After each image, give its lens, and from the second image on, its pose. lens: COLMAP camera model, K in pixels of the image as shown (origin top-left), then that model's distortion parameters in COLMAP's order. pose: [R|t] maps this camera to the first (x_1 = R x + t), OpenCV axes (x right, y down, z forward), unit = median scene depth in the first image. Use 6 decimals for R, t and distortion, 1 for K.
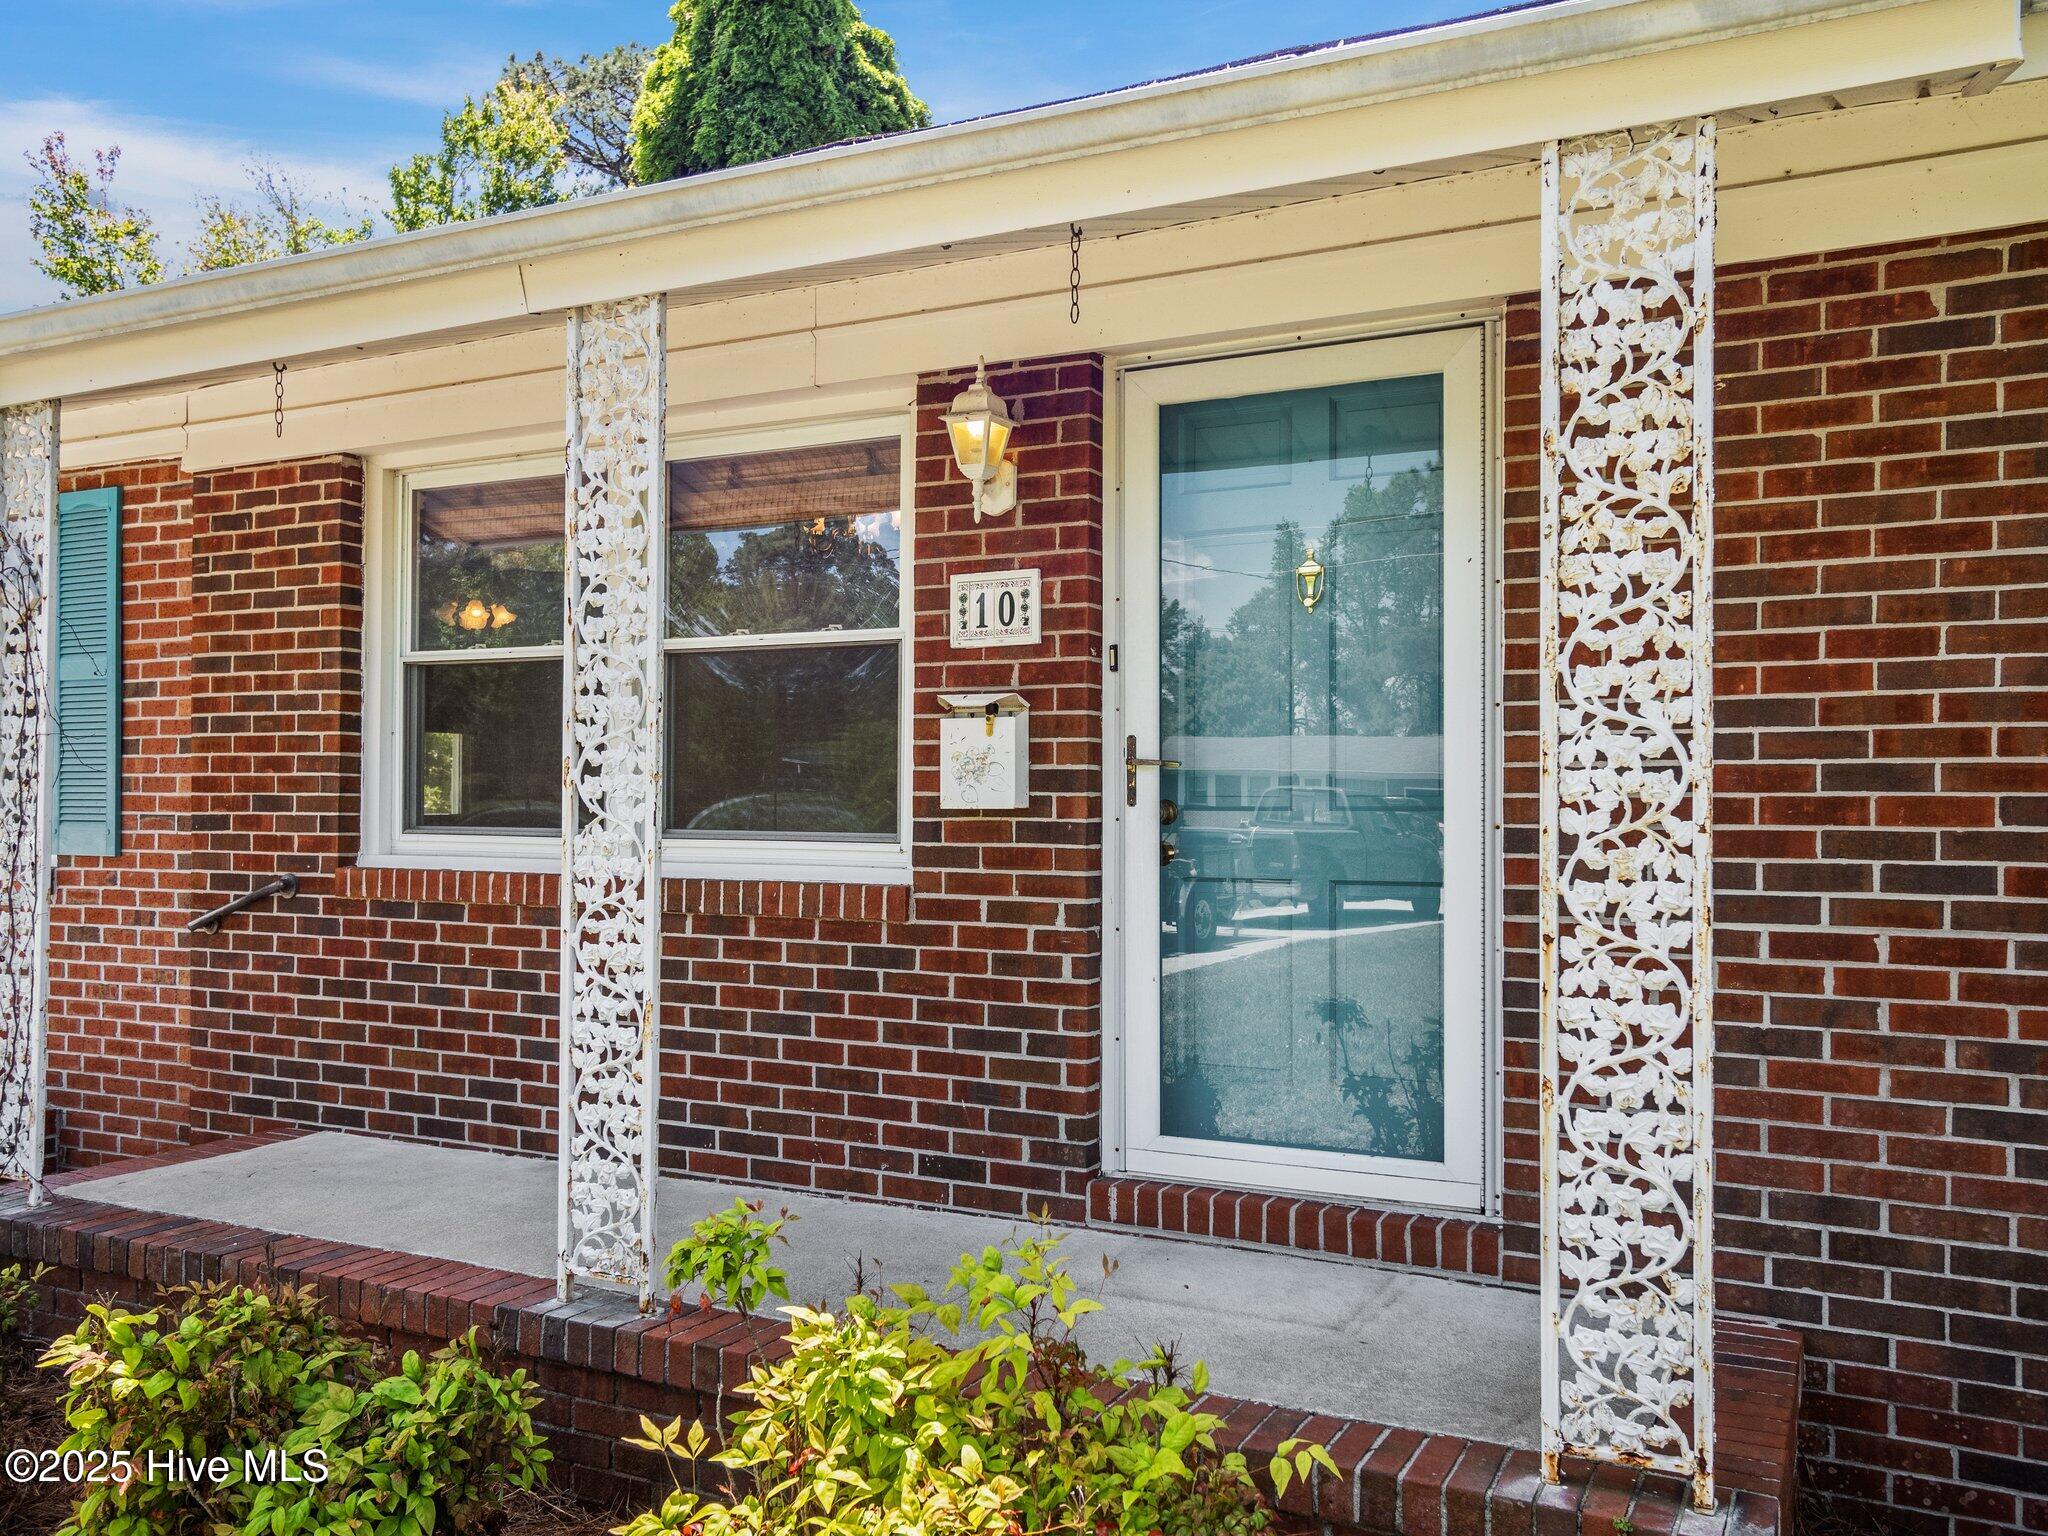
lens RADIAL K [[1641.3, 0, 1049.5], [0, 1641.3, 798.7], [0, 0, 1]] dist [0.006880, 0.008506]
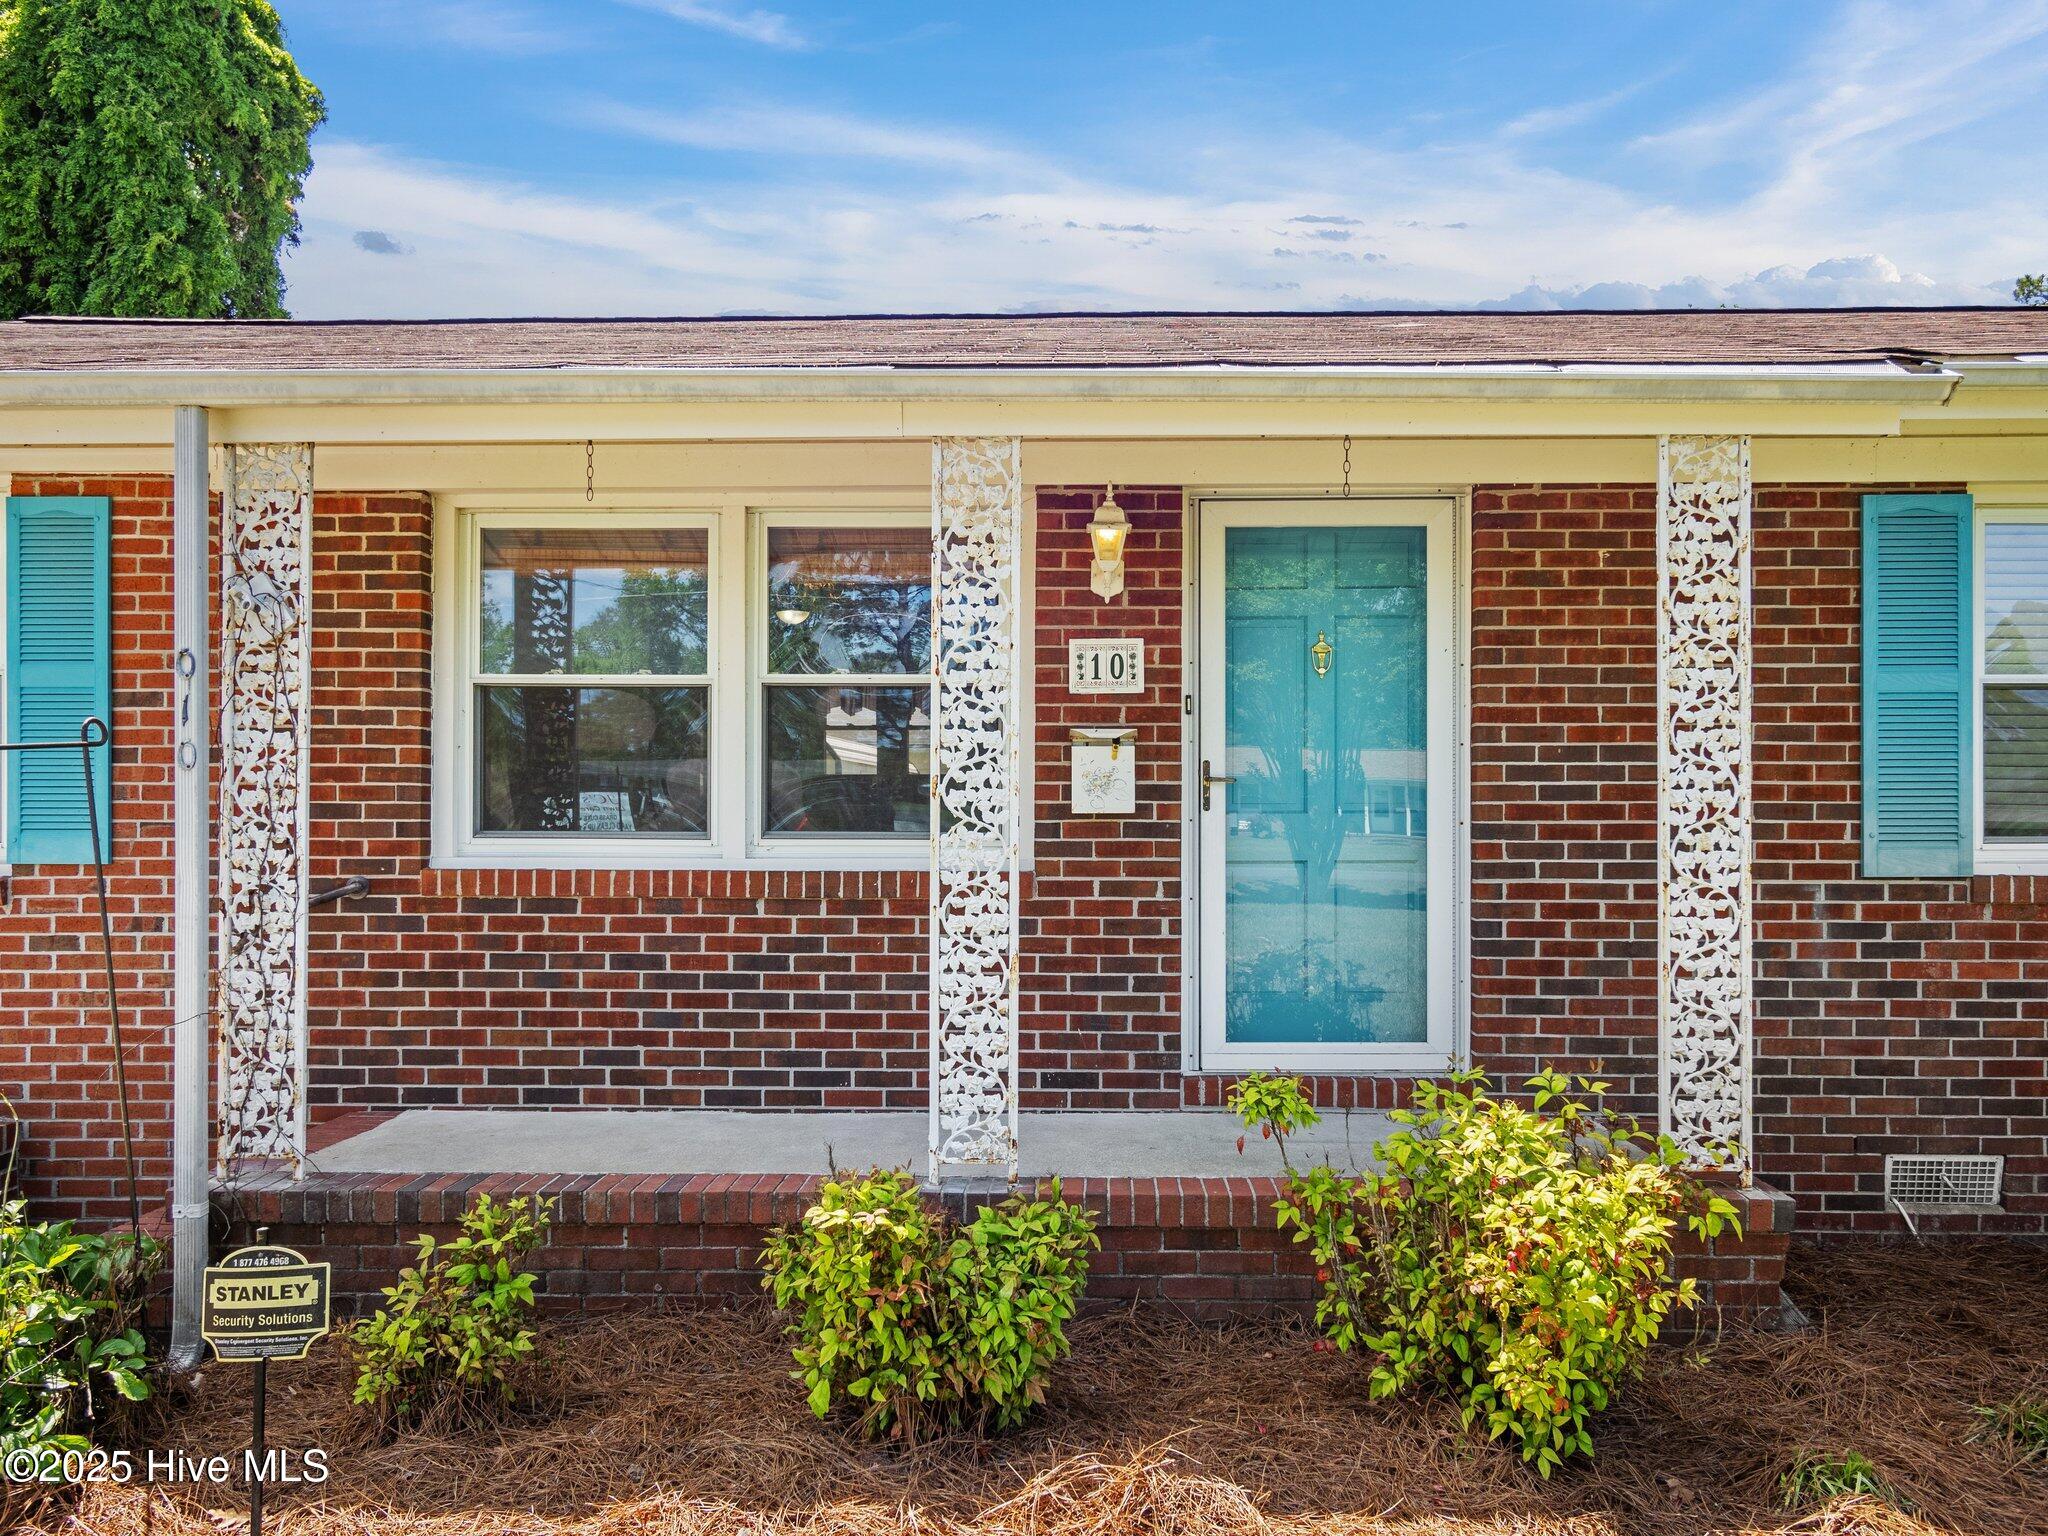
lens RADIAL K [[1565.8, 0, 1033.6], [0, 1565.8, 821.0], [0, 0, 1]] dist [-0.002884, 0.004742]
pose [[0.905105, -0.006701, 0.425135, -0.645159], [0.001625, 0.999923, 0.012302, -0.003305], [-0.425185, -0.010444, 0.905046, -0.149513]]
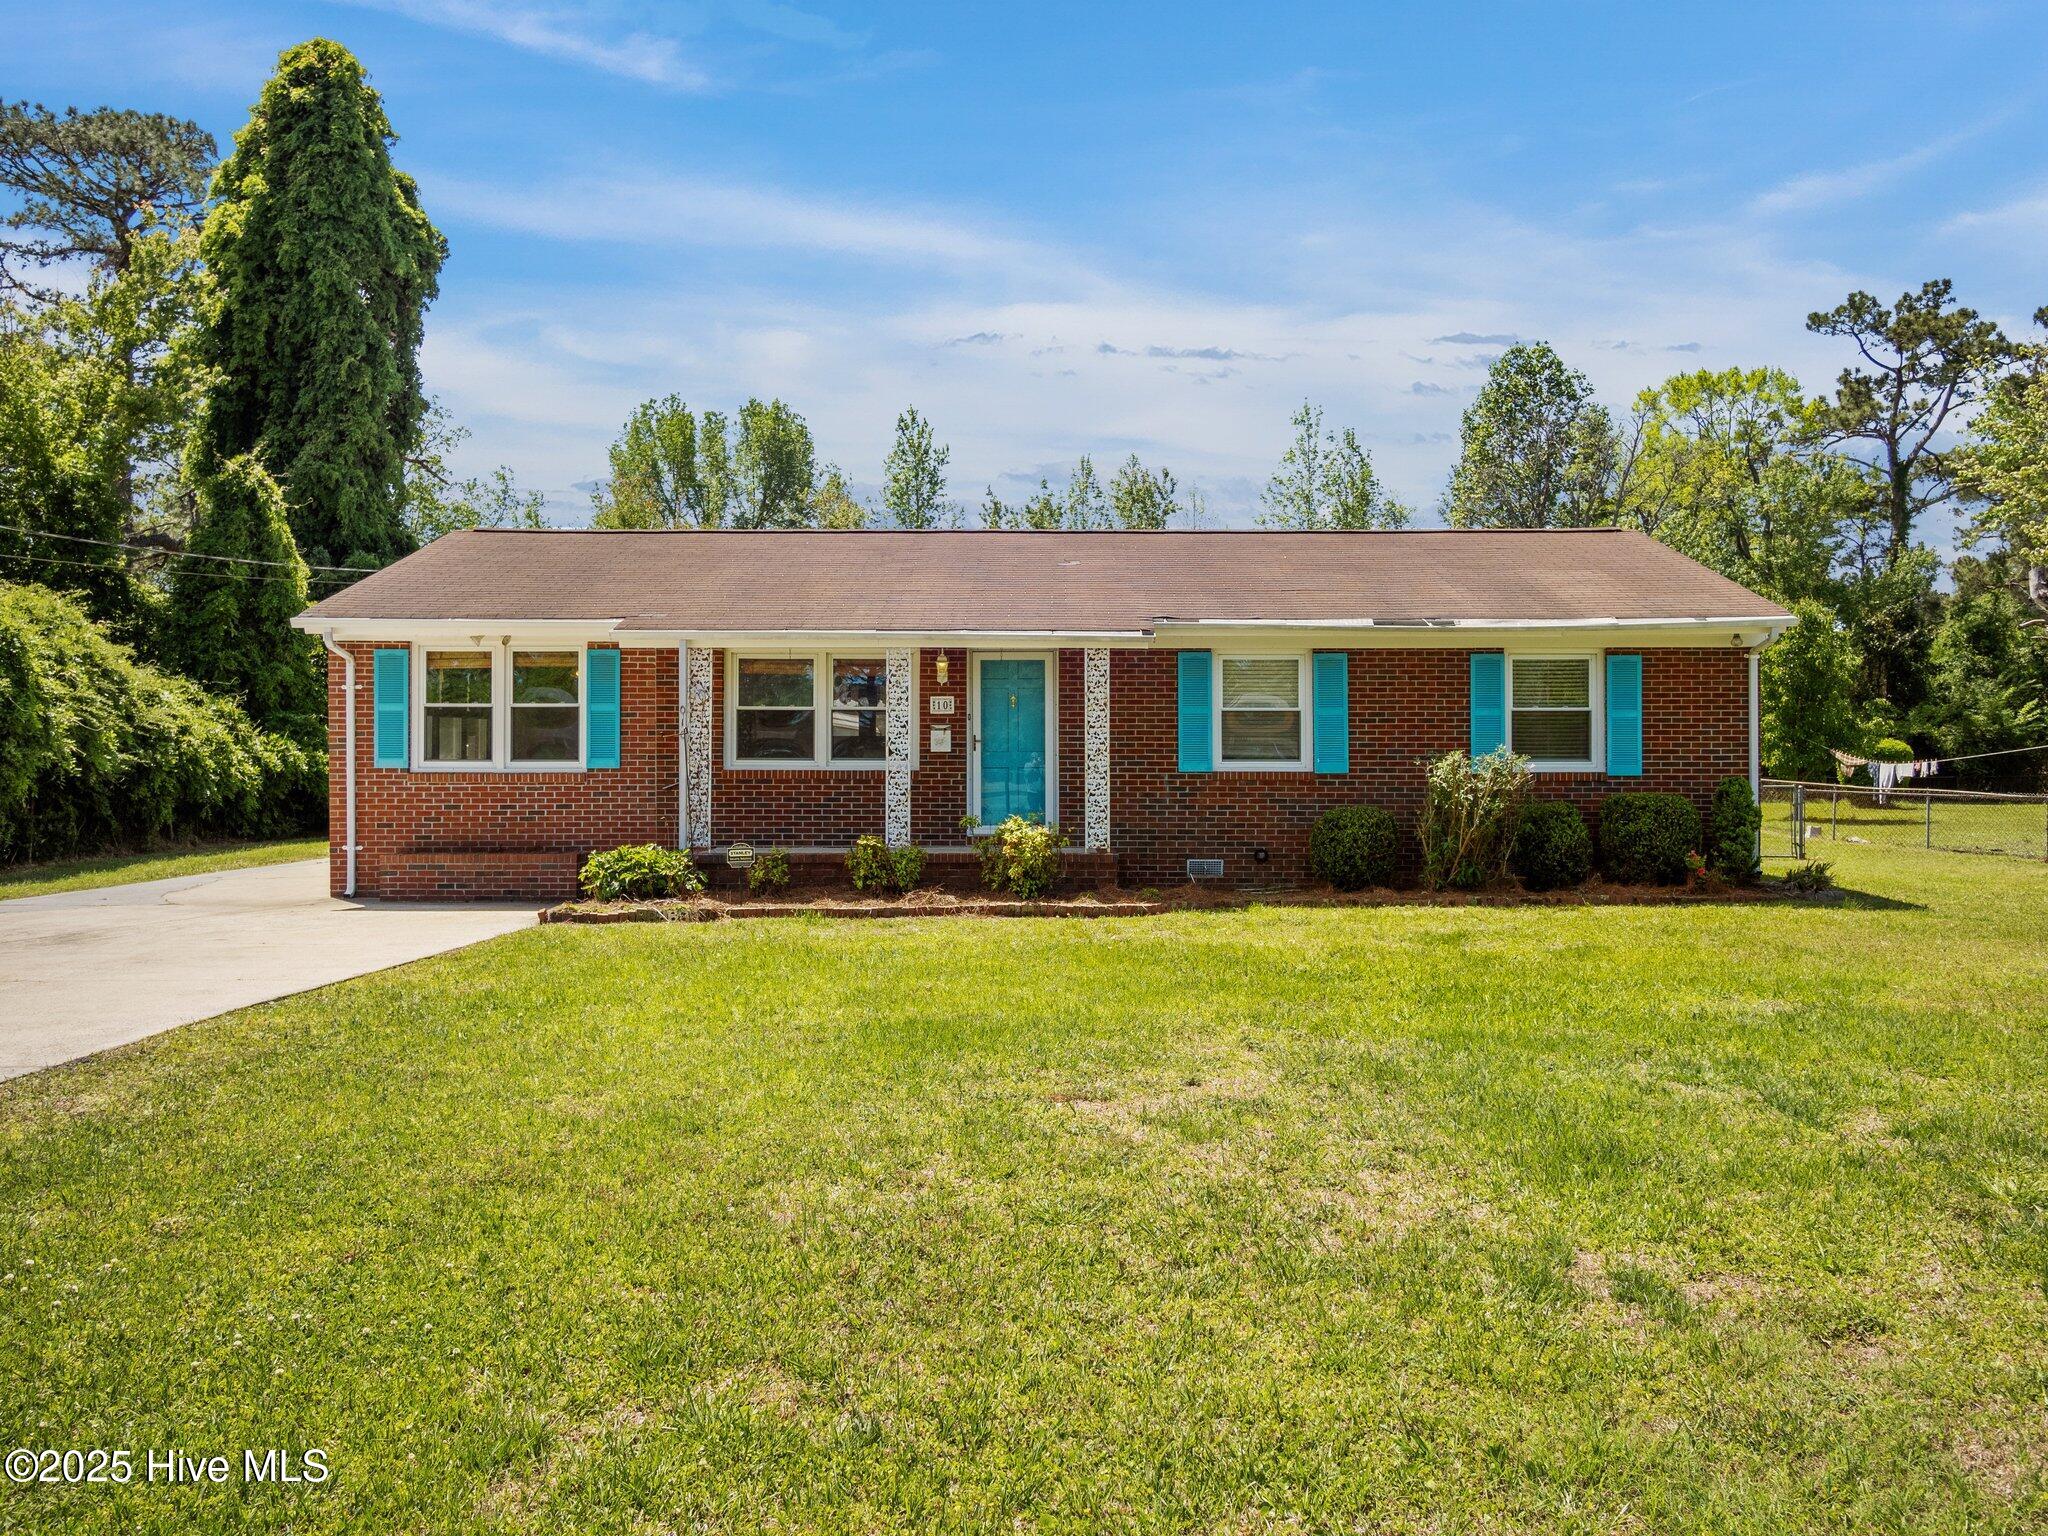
lens RADIAL K [[1629.1, 0, 1023.3], [0, 1629.1, 771.4], [0, 0, 1]] dist [0.006053, 0.005236]
pose [[0.899051, -0.004964, 0.437816, -1.718212], [0.001538, 0.999965, 0.008178, 0.023192], [-0.437841, -0.006679, 0.899027, -2.937143]]
